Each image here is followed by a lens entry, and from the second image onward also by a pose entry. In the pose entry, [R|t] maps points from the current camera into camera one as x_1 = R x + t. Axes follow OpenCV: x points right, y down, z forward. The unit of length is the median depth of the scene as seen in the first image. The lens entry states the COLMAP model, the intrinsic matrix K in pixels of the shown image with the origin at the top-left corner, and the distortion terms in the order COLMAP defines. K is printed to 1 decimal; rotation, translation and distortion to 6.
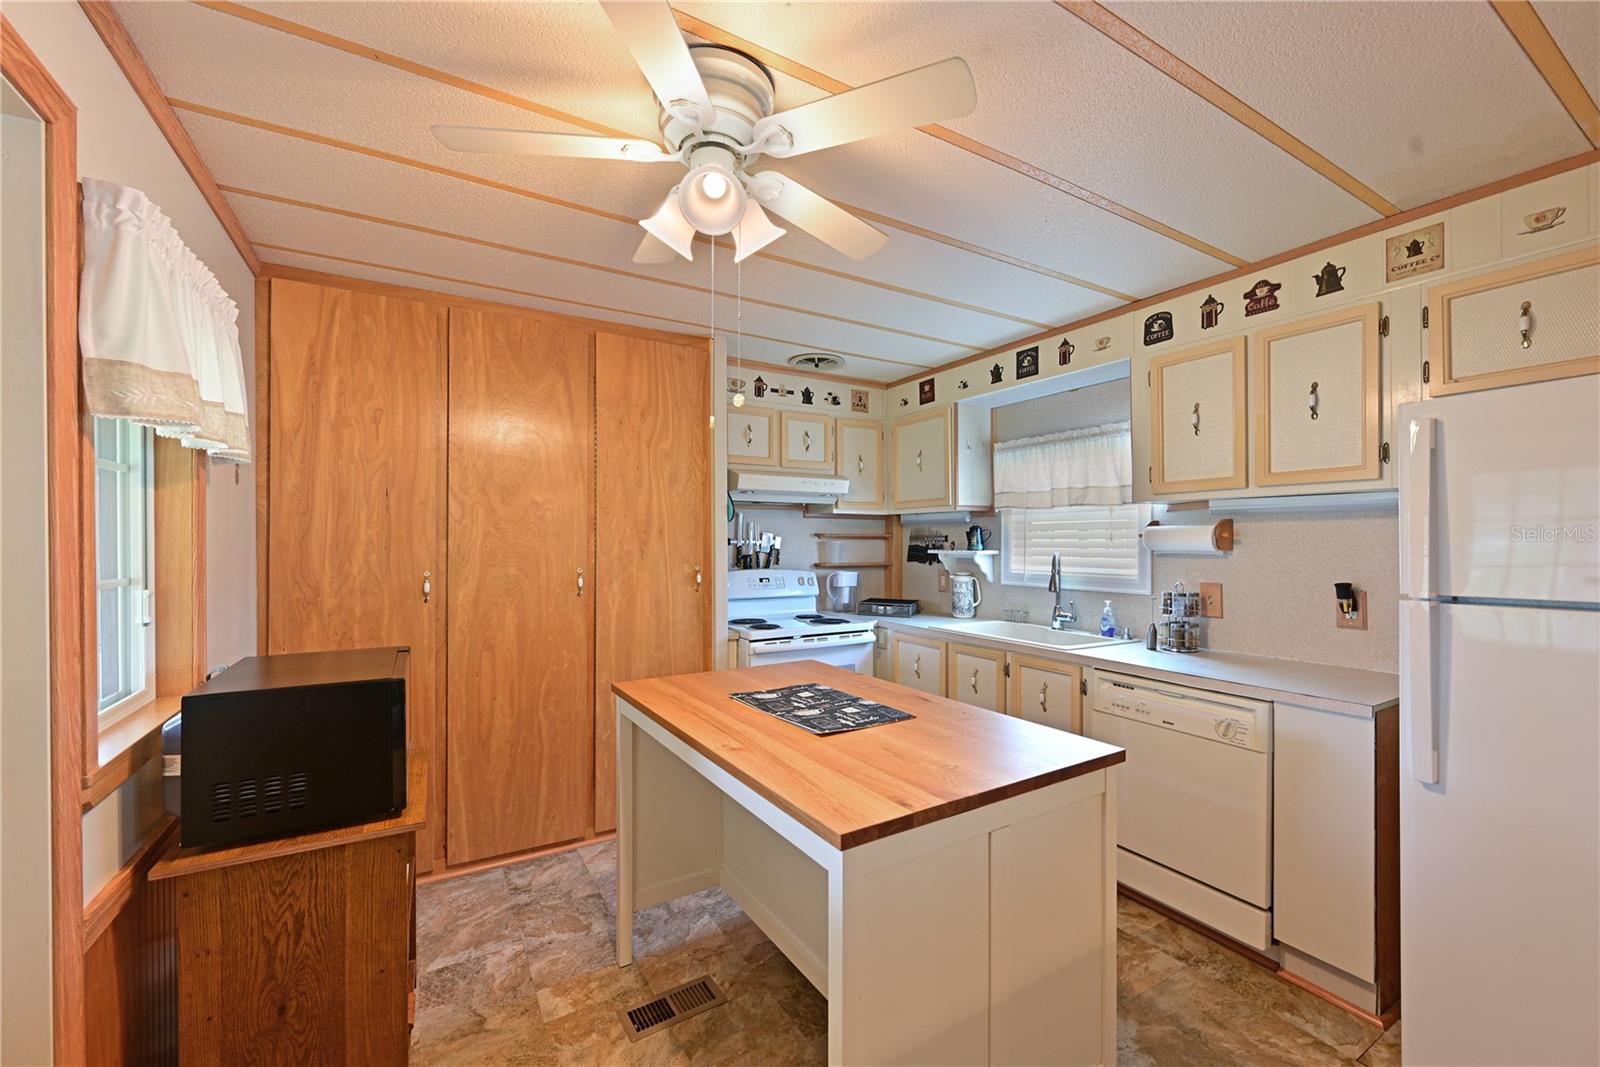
lens RADIAL K [[629.9, 0, 789.7], [0, 629.9, 538.4], [0, 0, 1]] dist [-0.000837, -0.000109]
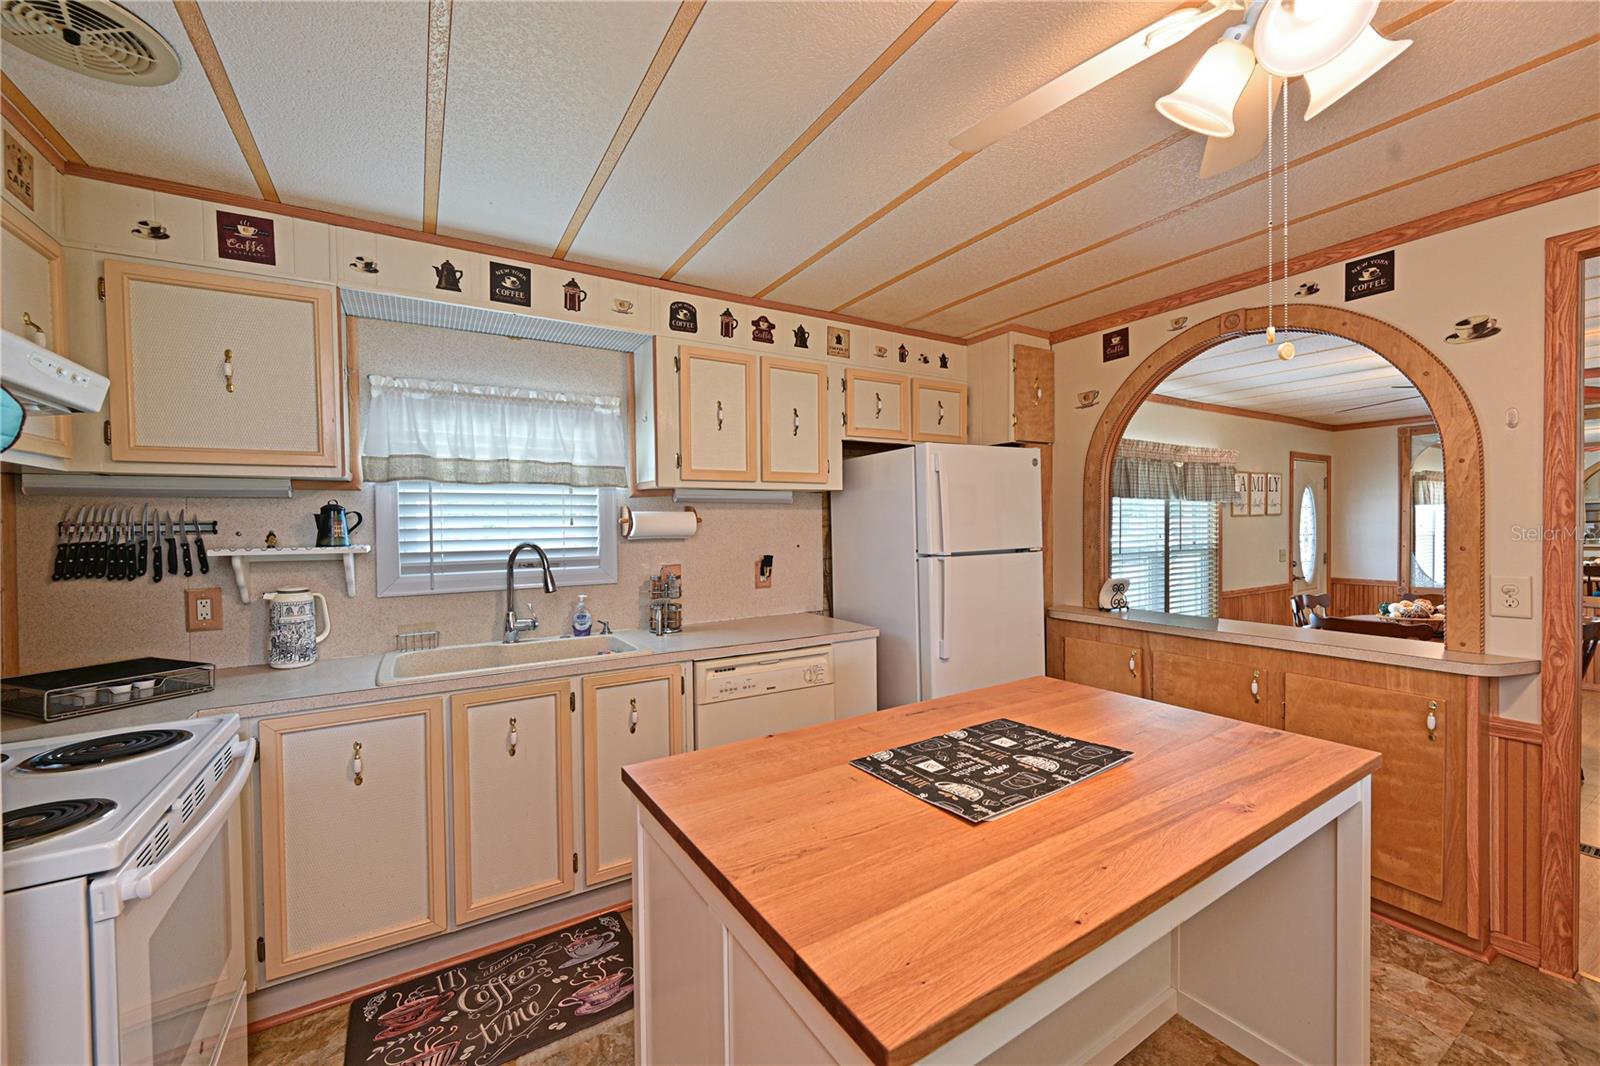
lens RADIAL K [[629.9, 0, 789.7], [0, 629.9, 537.9], [0, 0, 1]] dist [-0.000837, -0.000109]
pose [[-0.008489, -0.020785, 0.999748, -0.456731], [0.008551, 0.999746, 0.020858, 0.003029], [-0.999927, 0.008726, -0.008309, 0.868930]]
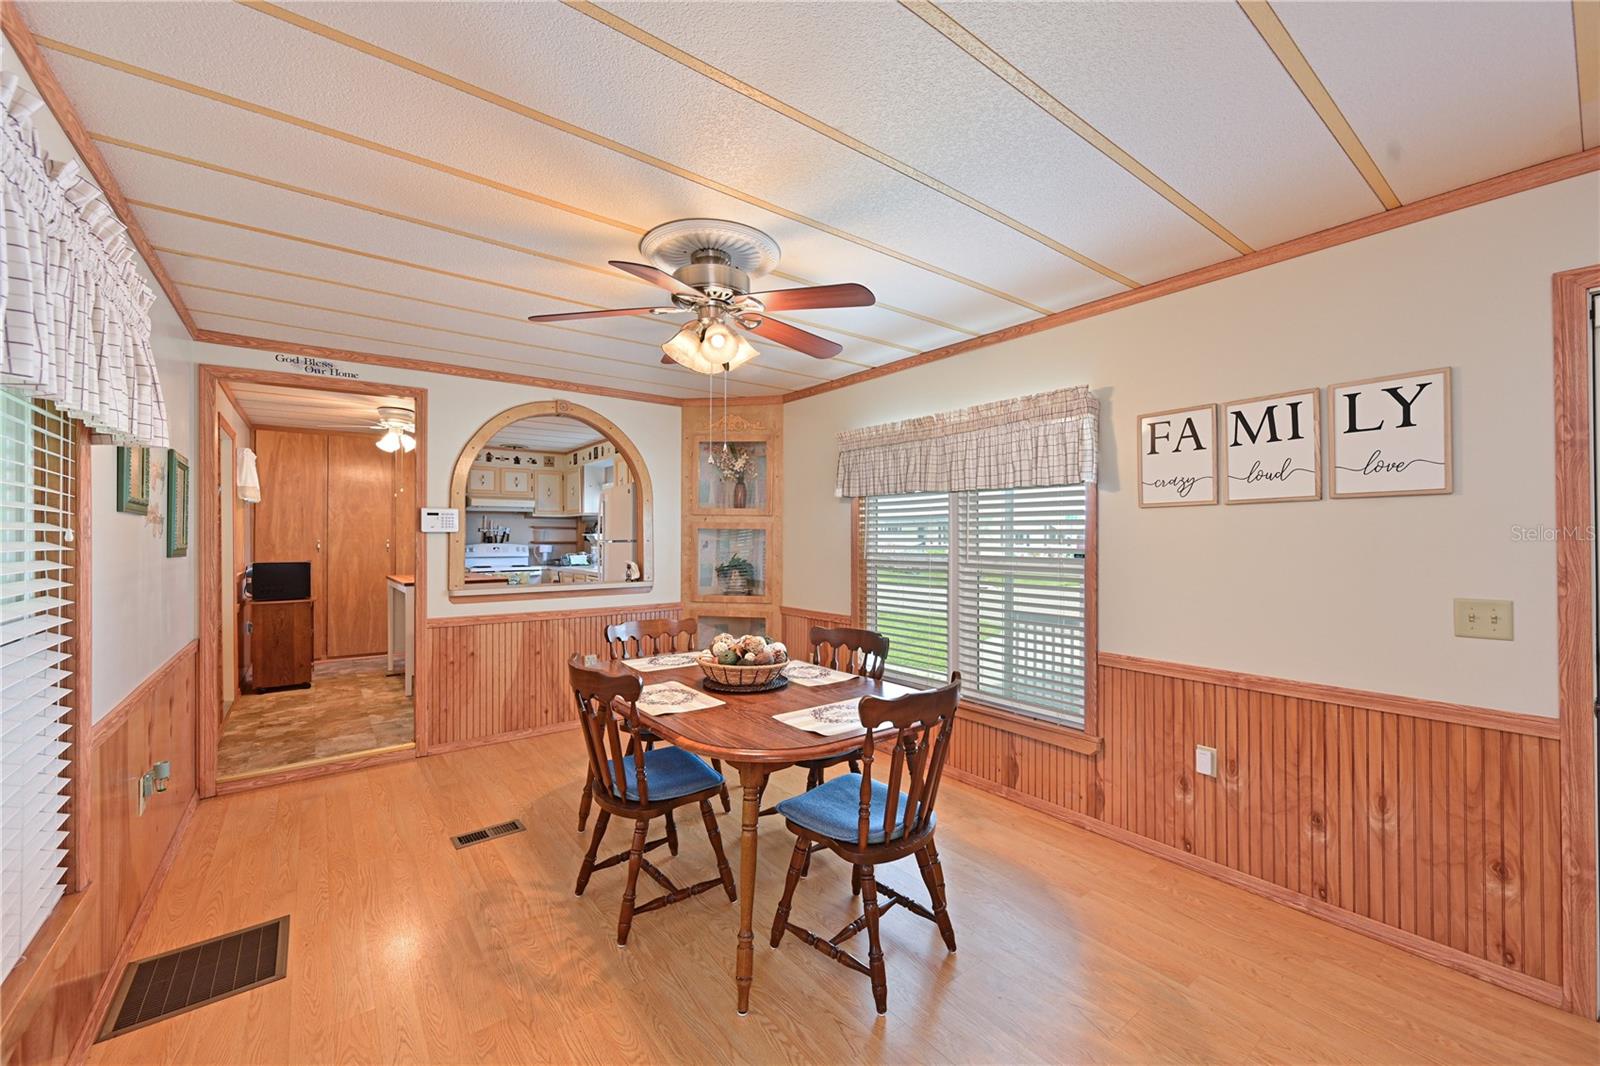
lens RADIAL K [[628.8, 0, 800.0], [0, 628.8, 533.0], [0, 0, 1]] dist [-0.000490, 0.000006]
pose [[0.992370, -0.002038, 0.123278, 1.021877], [0.002651, 0.999985, -0.004812, 0.041428], [-0.123267, 0.005102, 0.992360, -1.728515]]
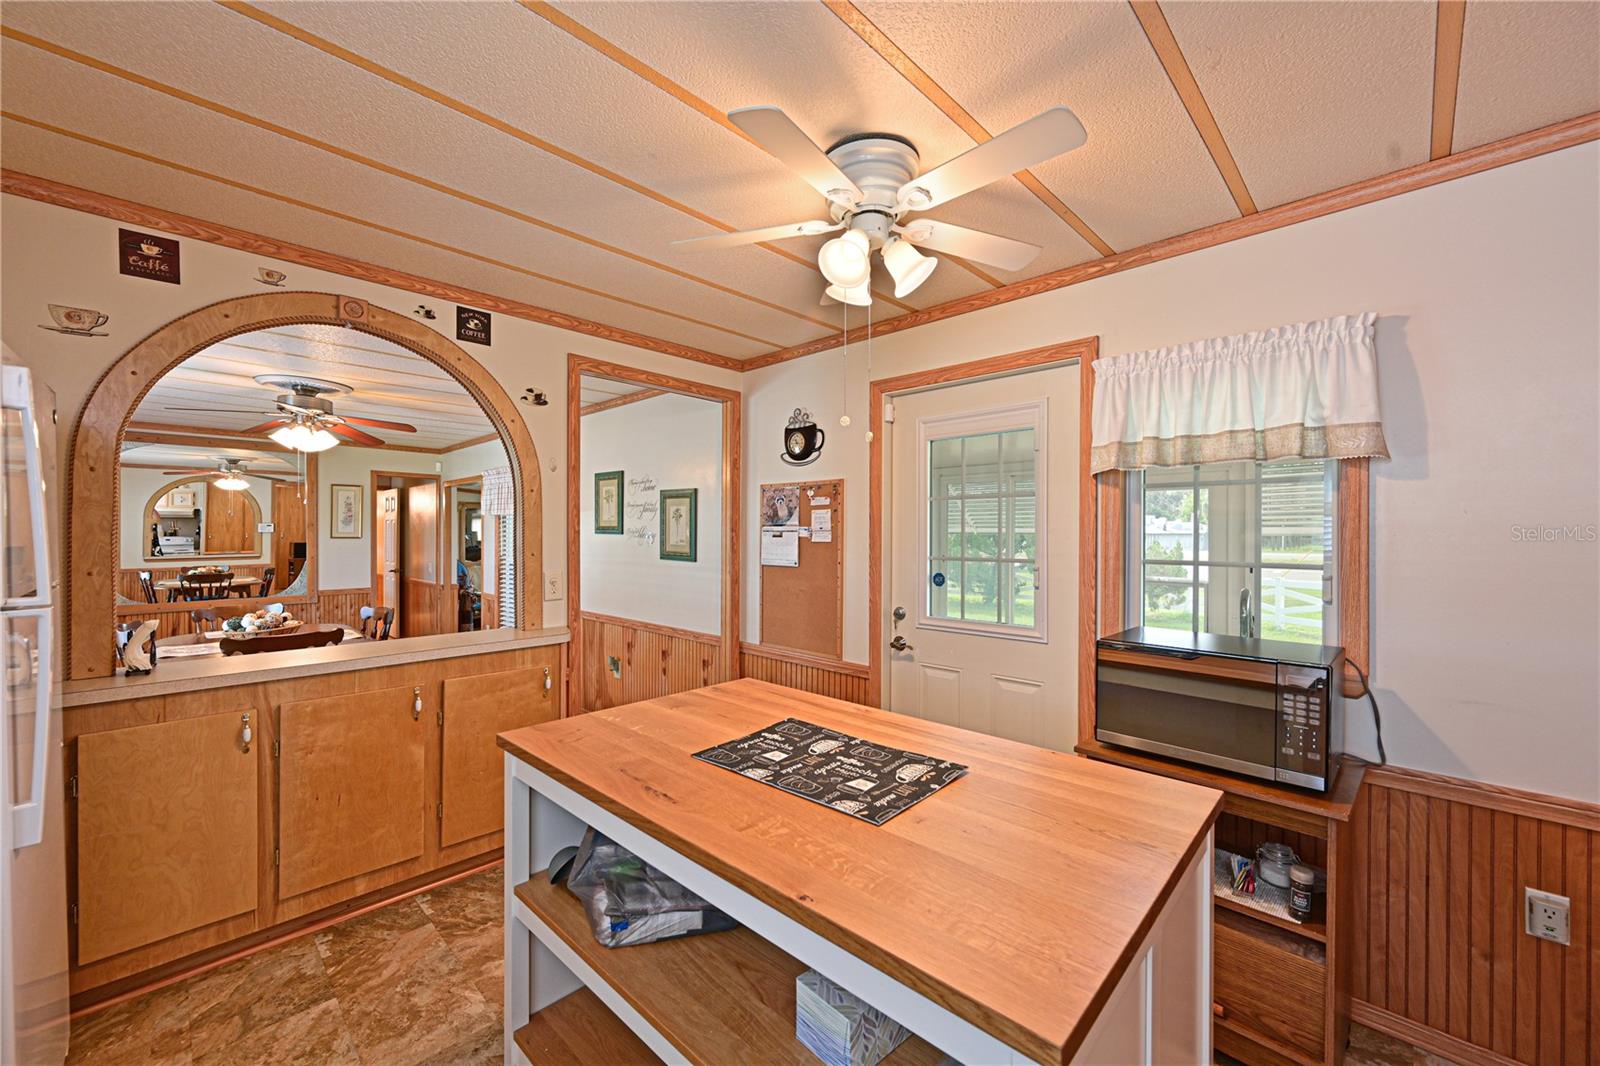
lens RADIAL K [[632.3, 0, 797.1], [0, 632.3, 535.2], [0, 0, 1]] dist [-0.000889, -0.000053]
pose [[-0.963023, -0.000885, -0.269417, 0.190596], [-0.001896, 0.999992, 0.003491, 0.002491], [0.269412, 0.003873, -0.963017, 1.194904]]
